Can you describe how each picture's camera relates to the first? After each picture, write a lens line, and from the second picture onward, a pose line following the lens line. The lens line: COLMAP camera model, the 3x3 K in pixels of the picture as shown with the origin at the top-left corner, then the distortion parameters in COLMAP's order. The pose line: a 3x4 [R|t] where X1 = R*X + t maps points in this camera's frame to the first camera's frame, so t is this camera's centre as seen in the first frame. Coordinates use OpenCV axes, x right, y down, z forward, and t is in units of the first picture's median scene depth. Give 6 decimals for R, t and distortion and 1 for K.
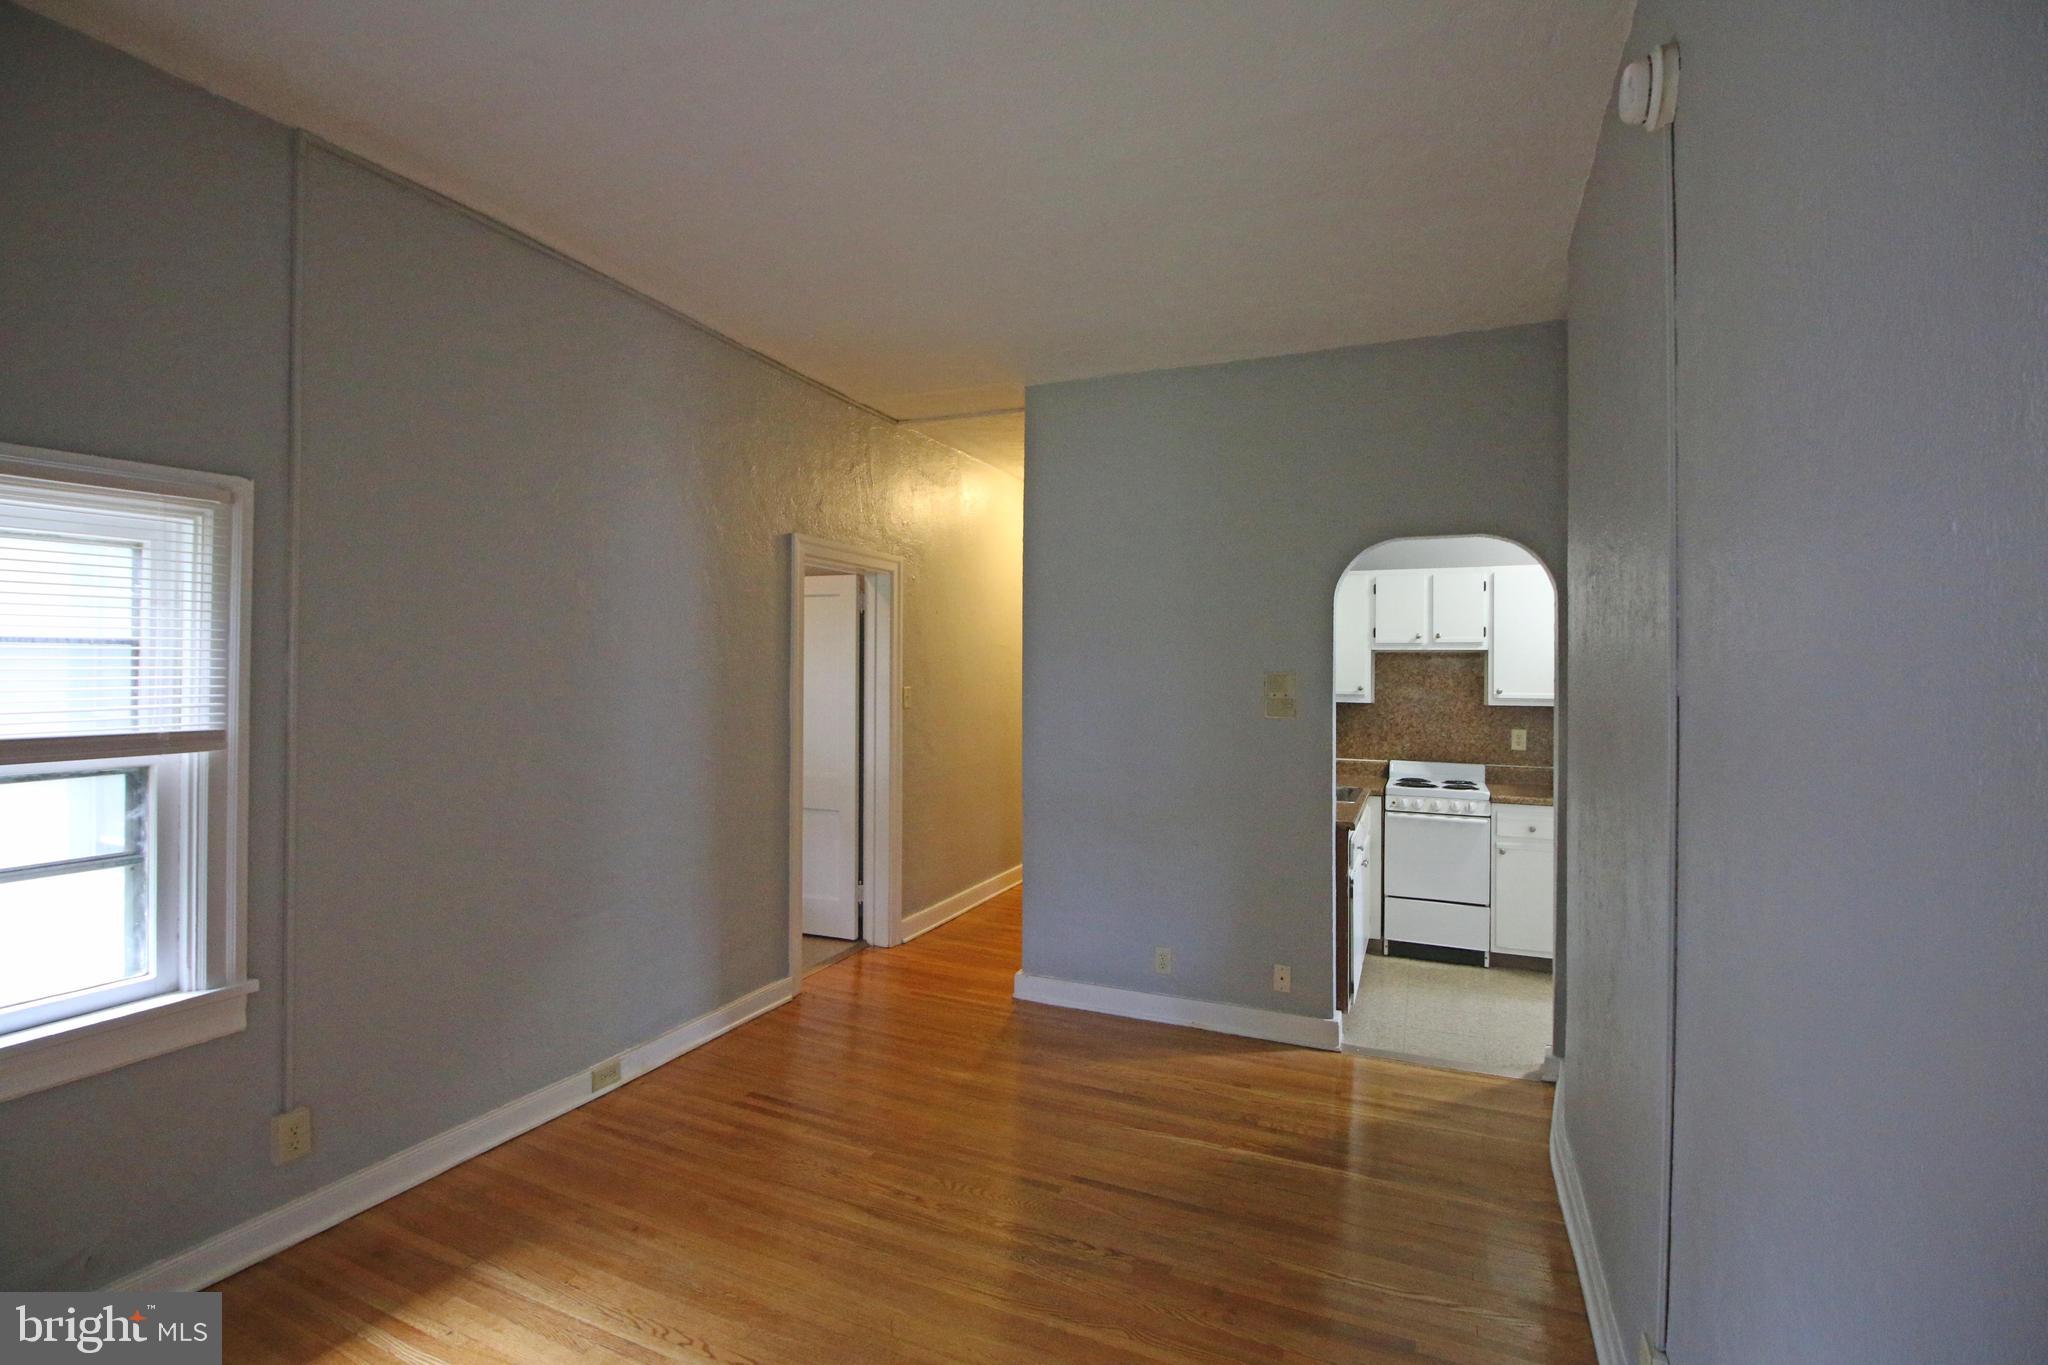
lens RADIAL K [[940.0, 0, 1029.4], [0, 940.0, 658.9], [0, 0, 1]] dist [0.001707, -0.000202]
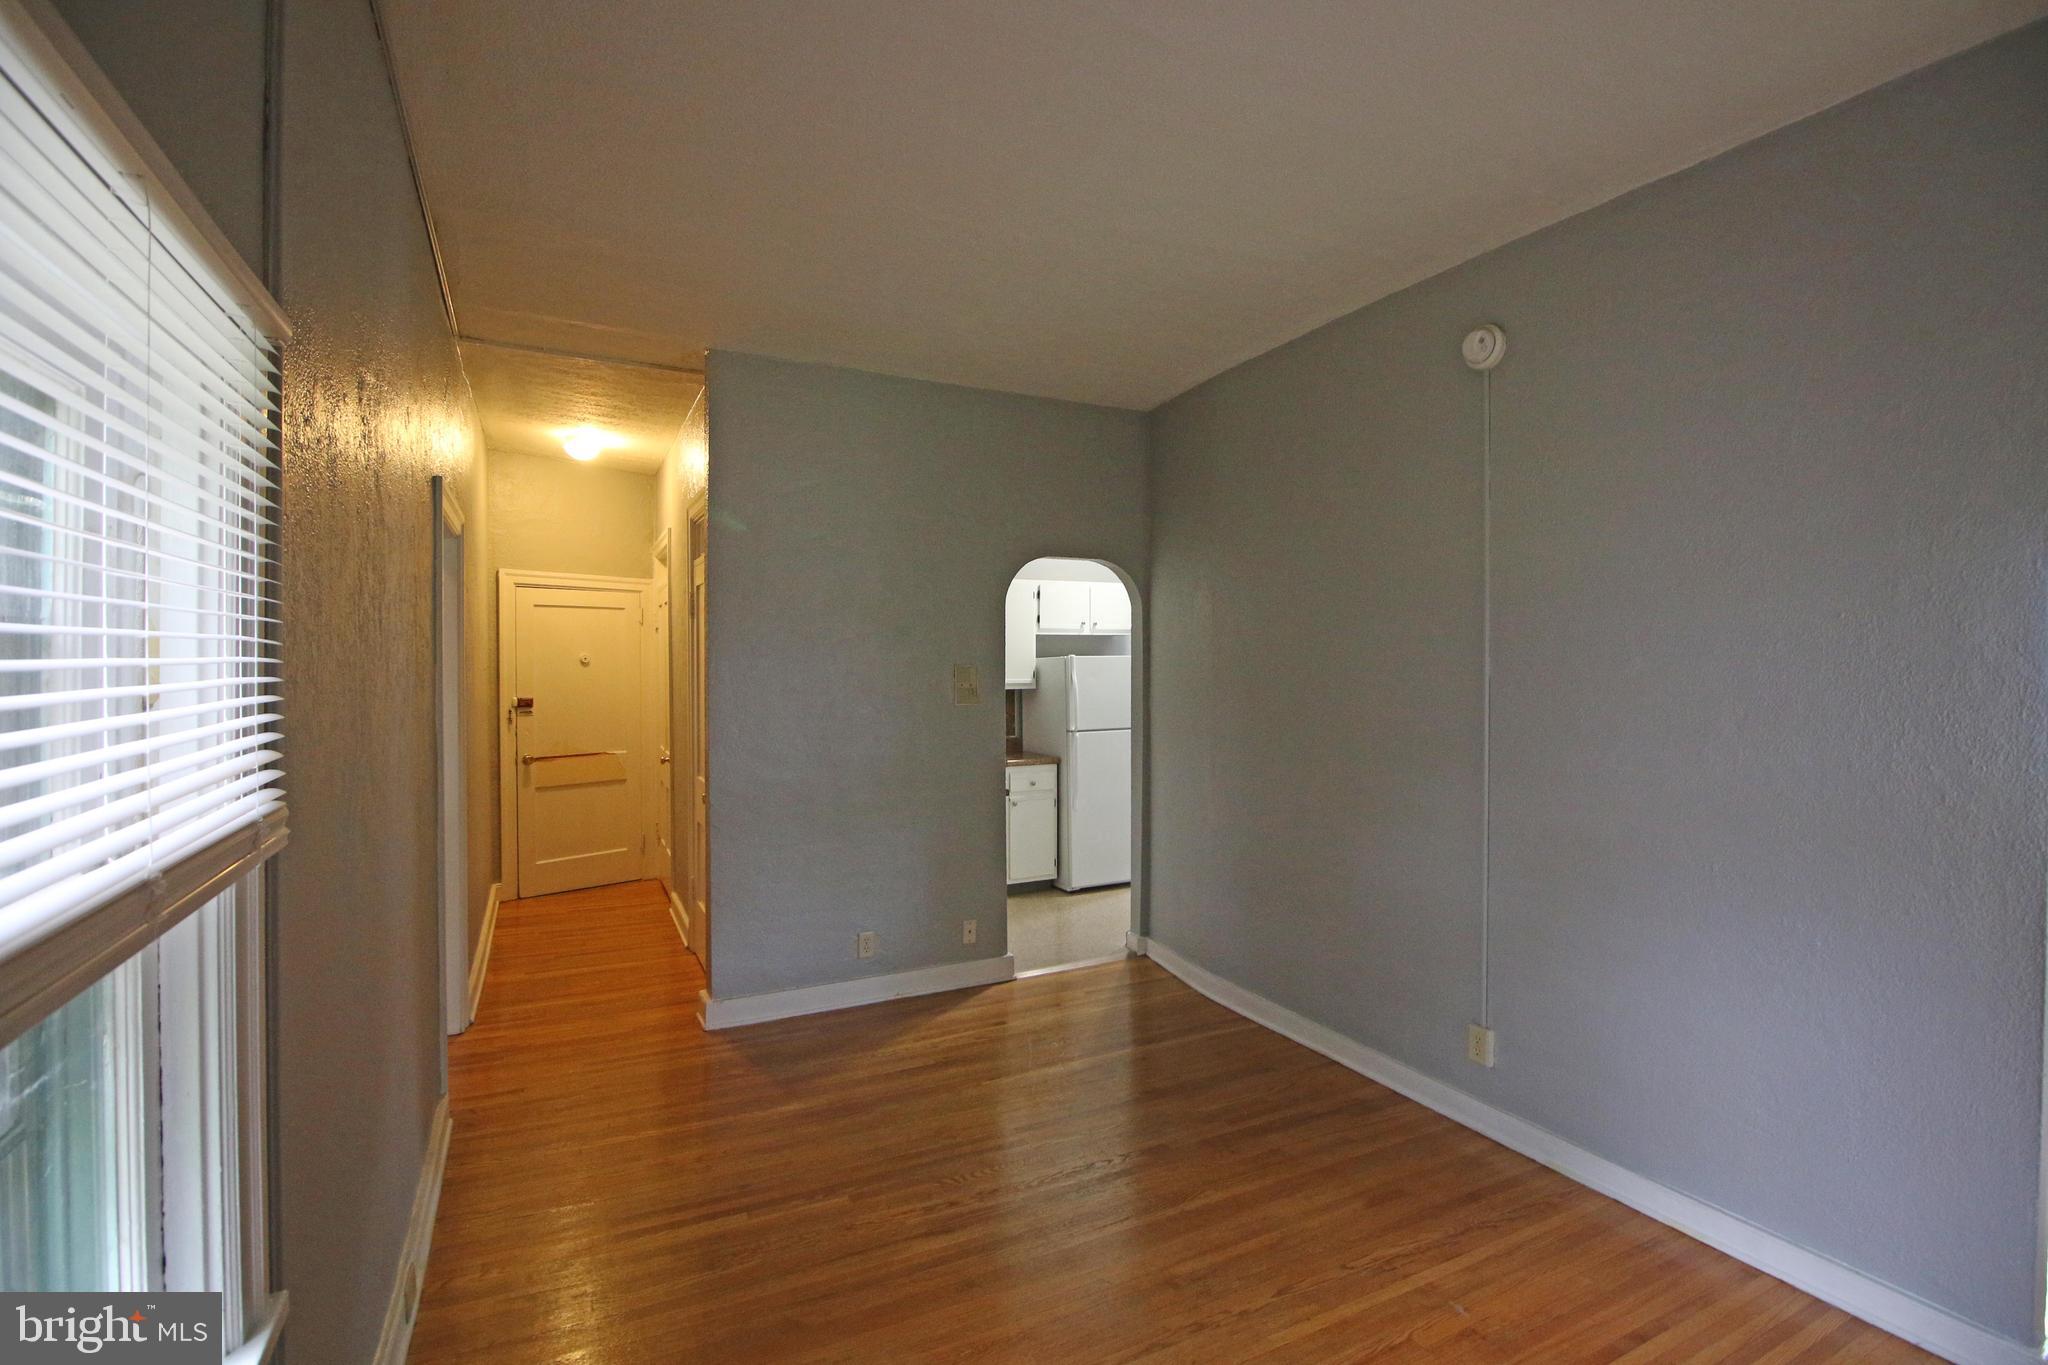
lens RADIAL K [[940.0, 0, 1029.4], [0, 940.0, 658.9], [0, 0, 1]] dist [0.001707, -0.000202]
pose [[0.635675, -0.003790, 0.771947, -0.481609], [-0.004310, 0.999955, 0.008458, -0.001985], [-0.771944, -0.008704, 0.635630, 0.185640]]
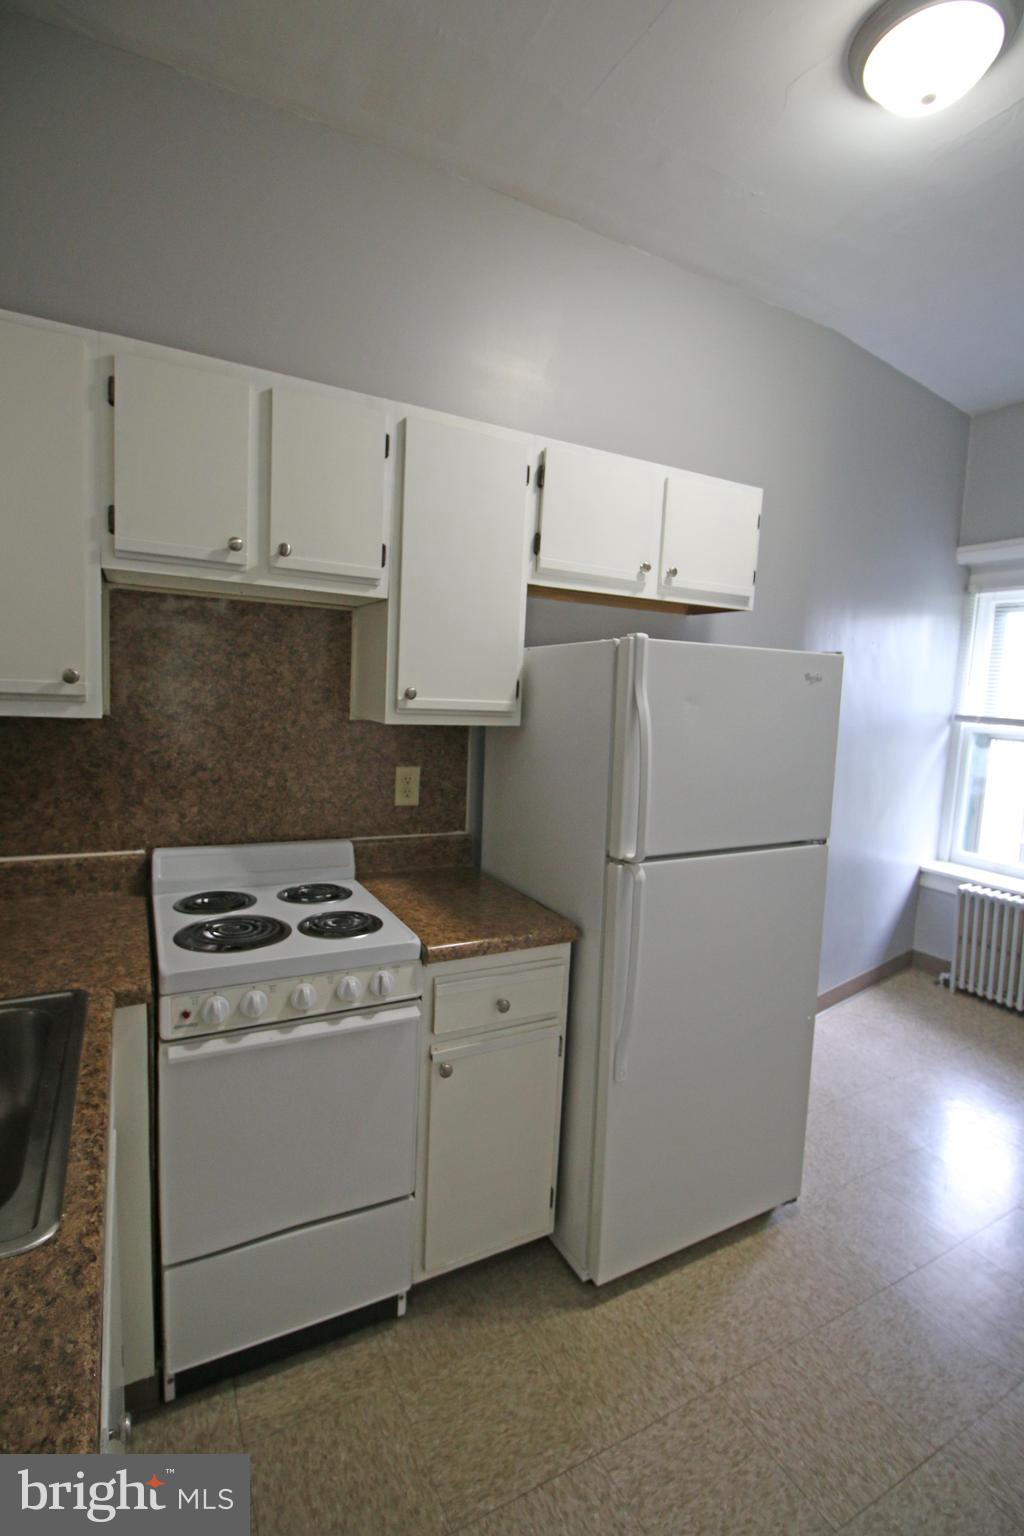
lens RADIAL K [[700.6, 0, 512.0], [0, 700.6, 768.0], [0, 0, 1]] dist [-0.018570, -0.000251]
pose [[0.625631, -0.063457, 0.777534, 0.293222], [-0.051719, 0.991120, 0.122502, 0.028970], [-0.778403, -0.116854, 0.616793, 0.825342]]
